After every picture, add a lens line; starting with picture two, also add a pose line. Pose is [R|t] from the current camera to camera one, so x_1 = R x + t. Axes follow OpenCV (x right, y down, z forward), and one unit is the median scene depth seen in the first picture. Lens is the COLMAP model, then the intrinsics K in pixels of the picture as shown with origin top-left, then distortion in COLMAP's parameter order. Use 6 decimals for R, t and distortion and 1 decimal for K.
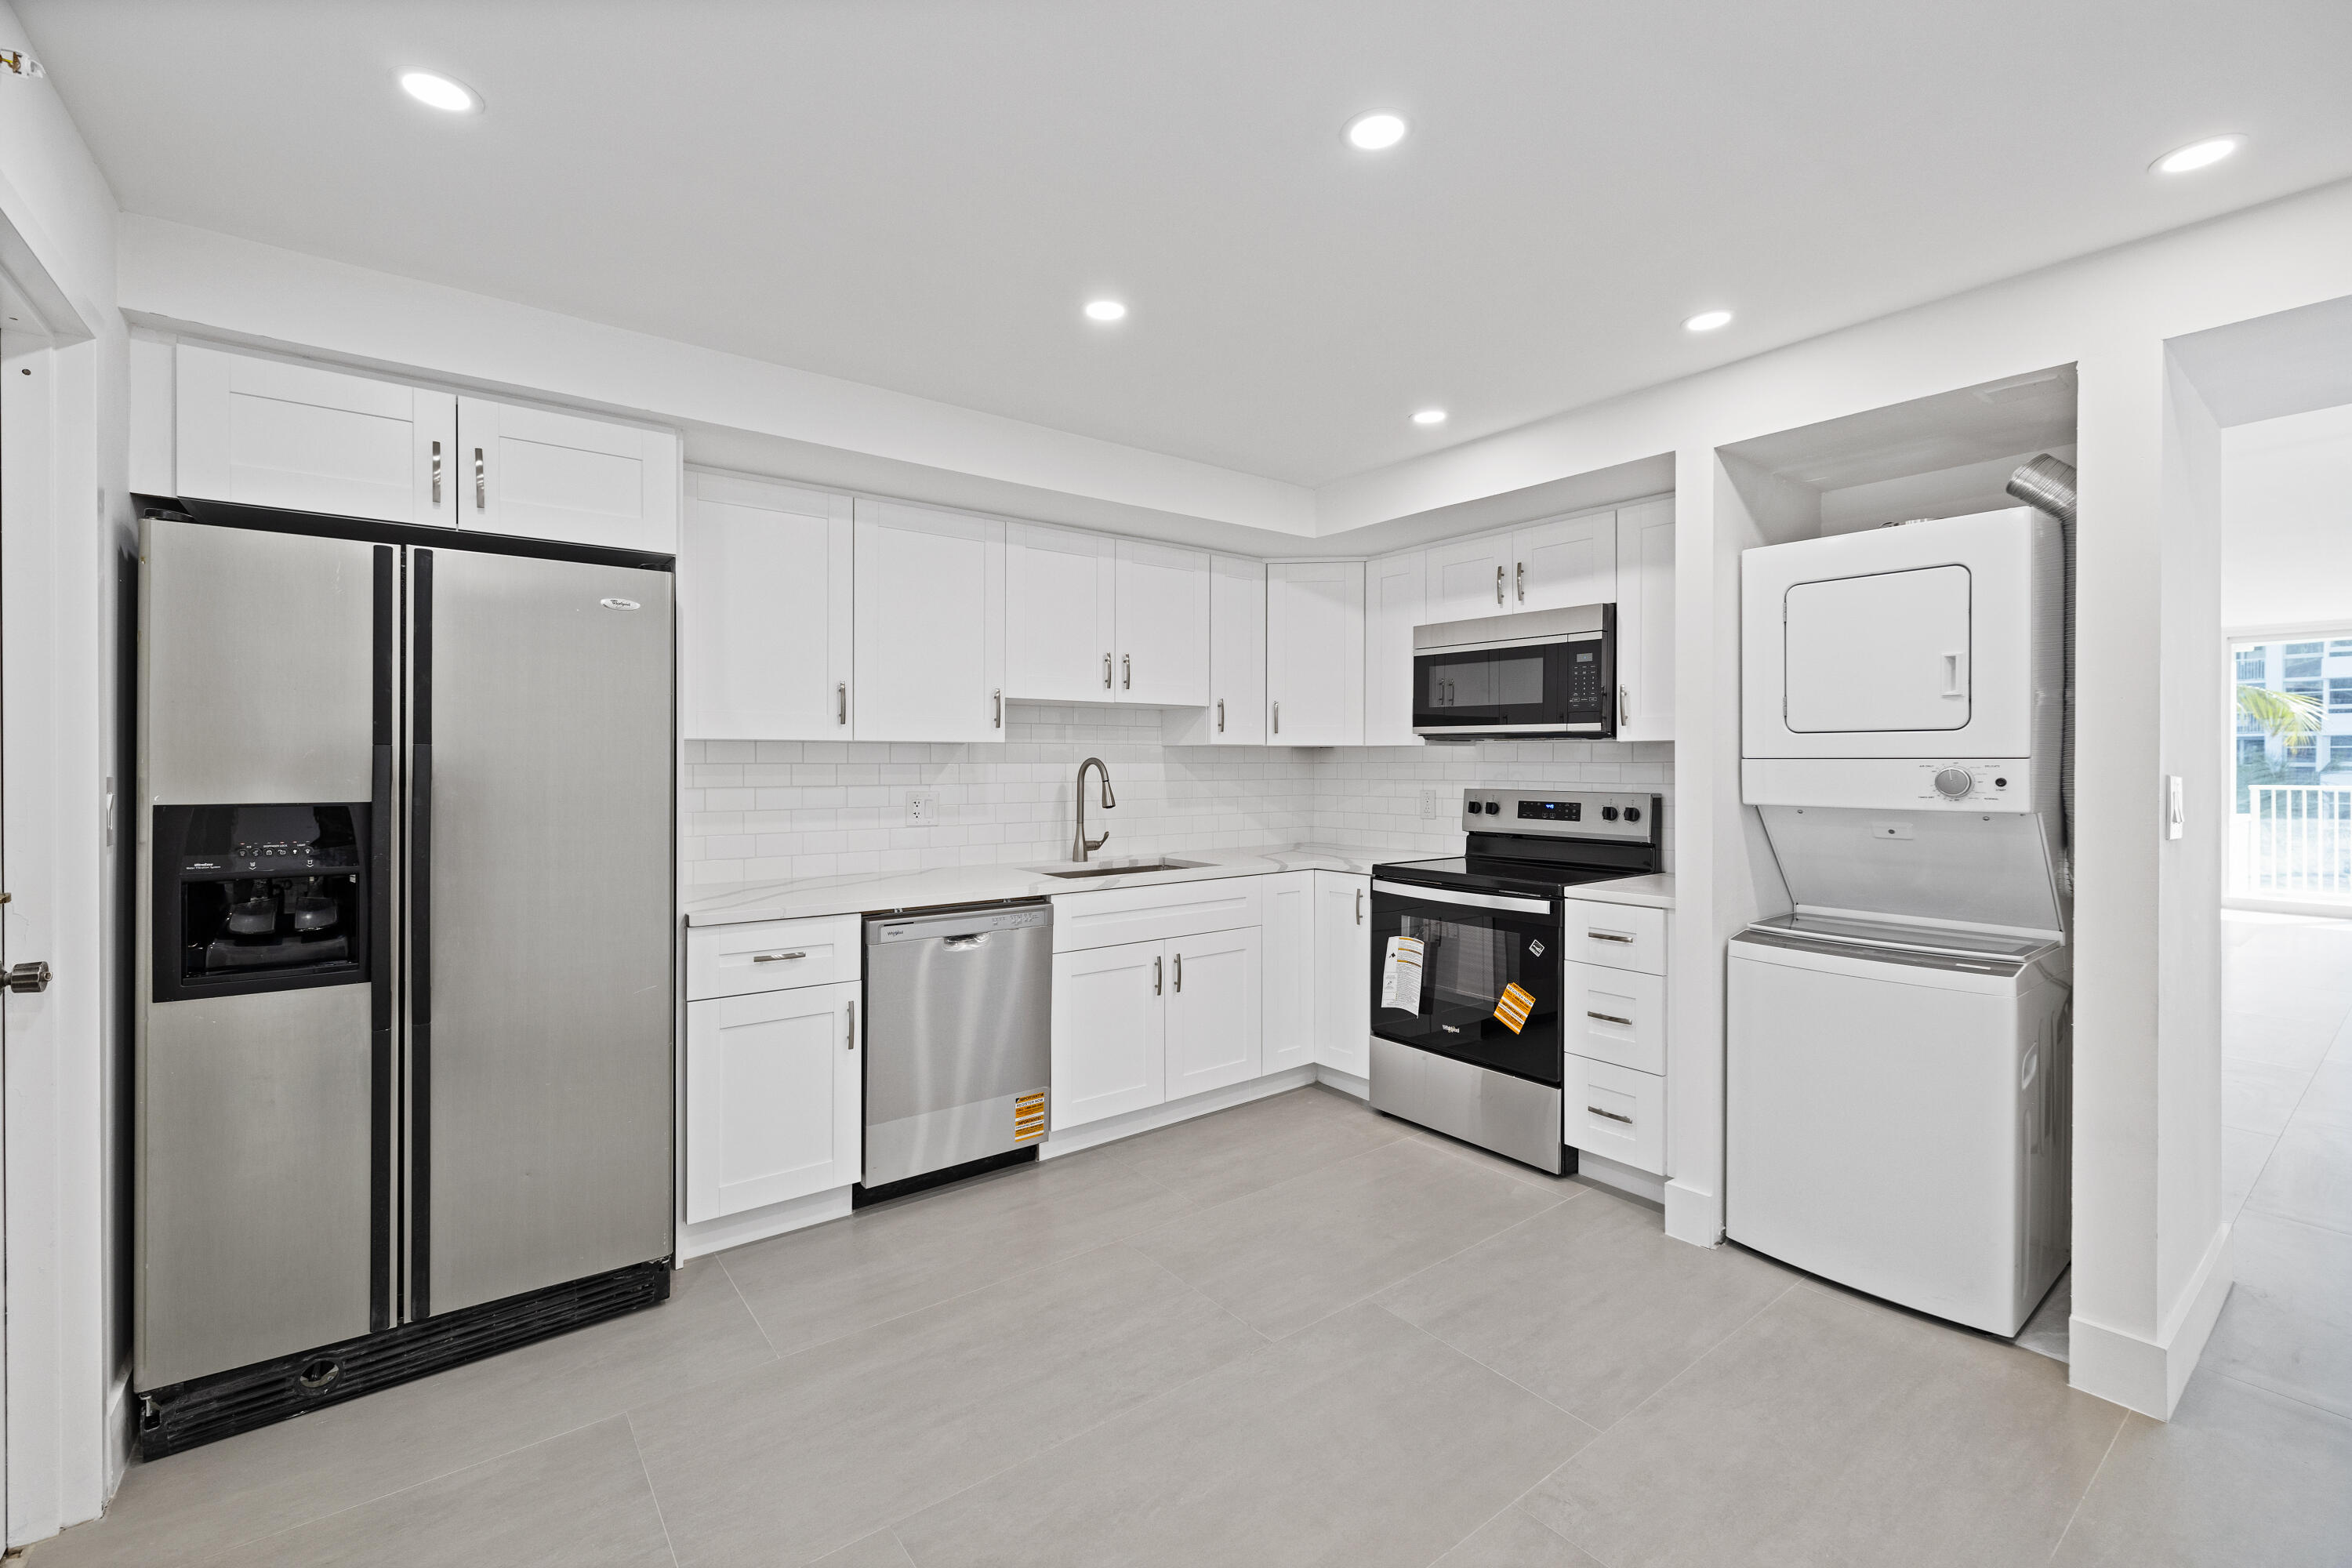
lens RADIAL K [[1000.7, 0, 1153.2], [0, 1000.7, 774.0], [0, 0, 1]] dist [-0.000727, -0.000310]
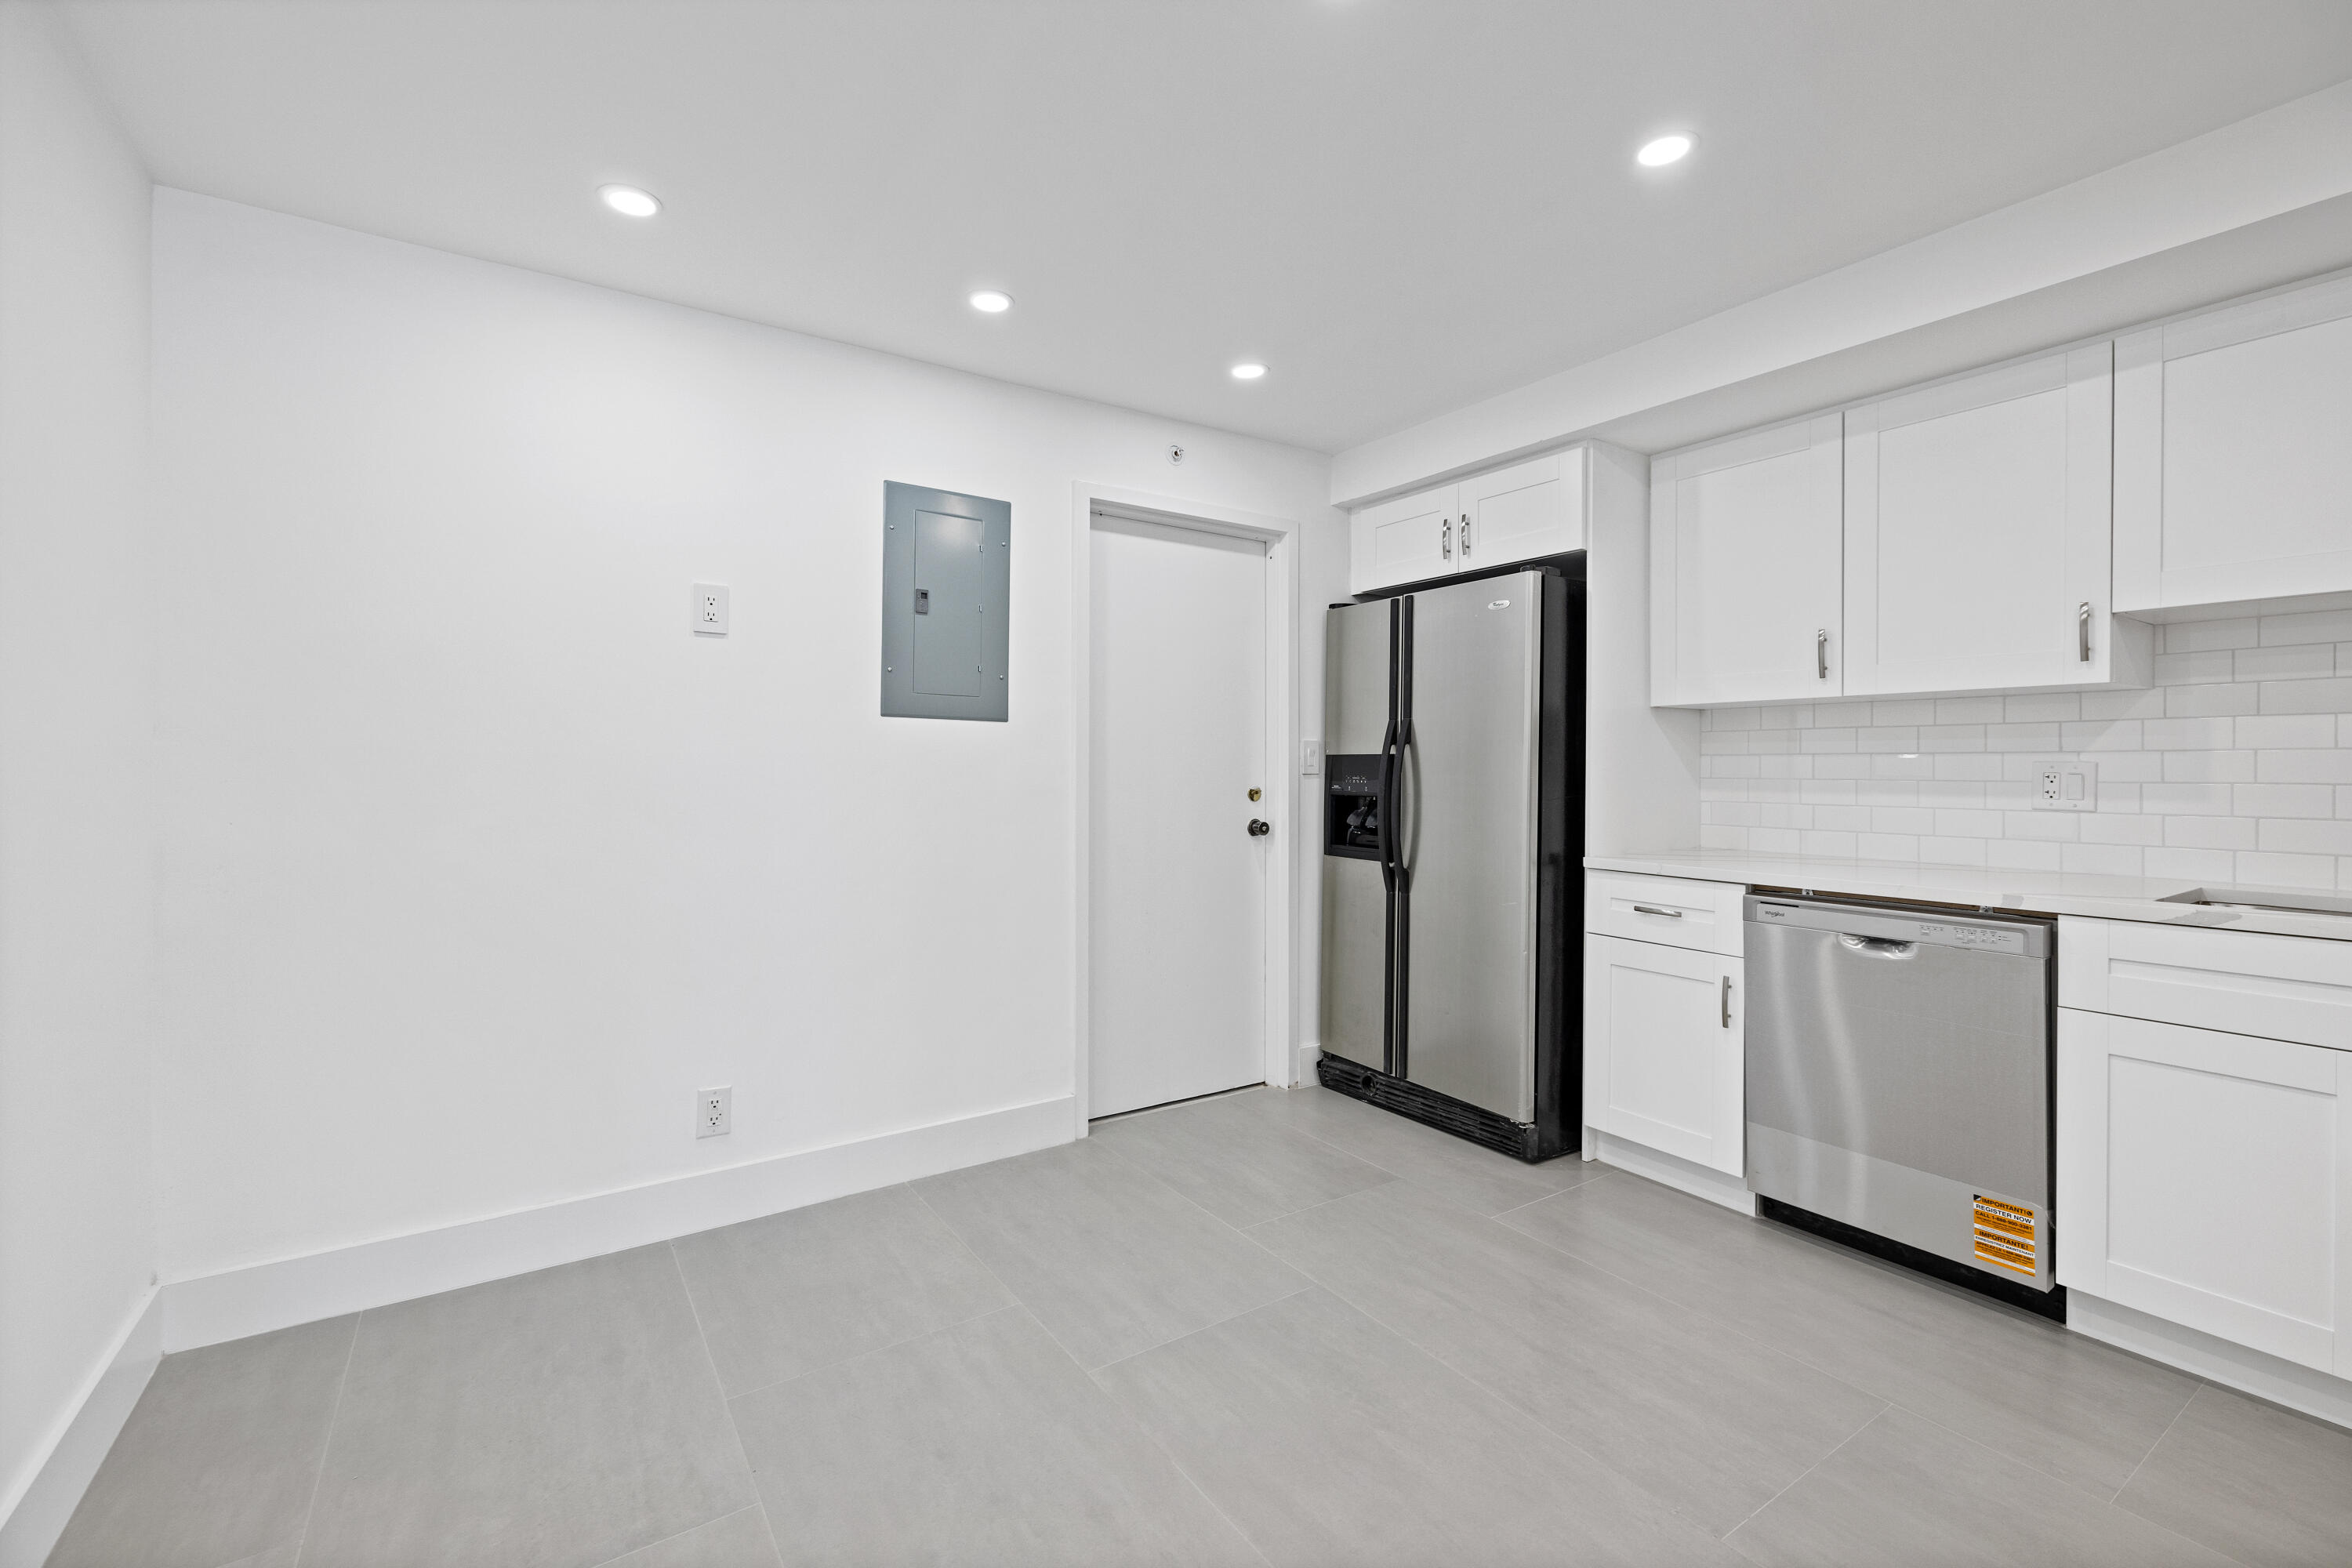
lens RADIAL K [[1000.7, 0, 1151.1], [0, 1000.7, 772.3], [0, 0, 1]] dist [-0.000727, -0.000310]
pose [[-0.071144, 0.007287, -0.997439, 0.582311], [-0.012222, 0.999892, 0.008176, 0.030793], [0.997391, 0.012772, -0.071047, 0.461979]]
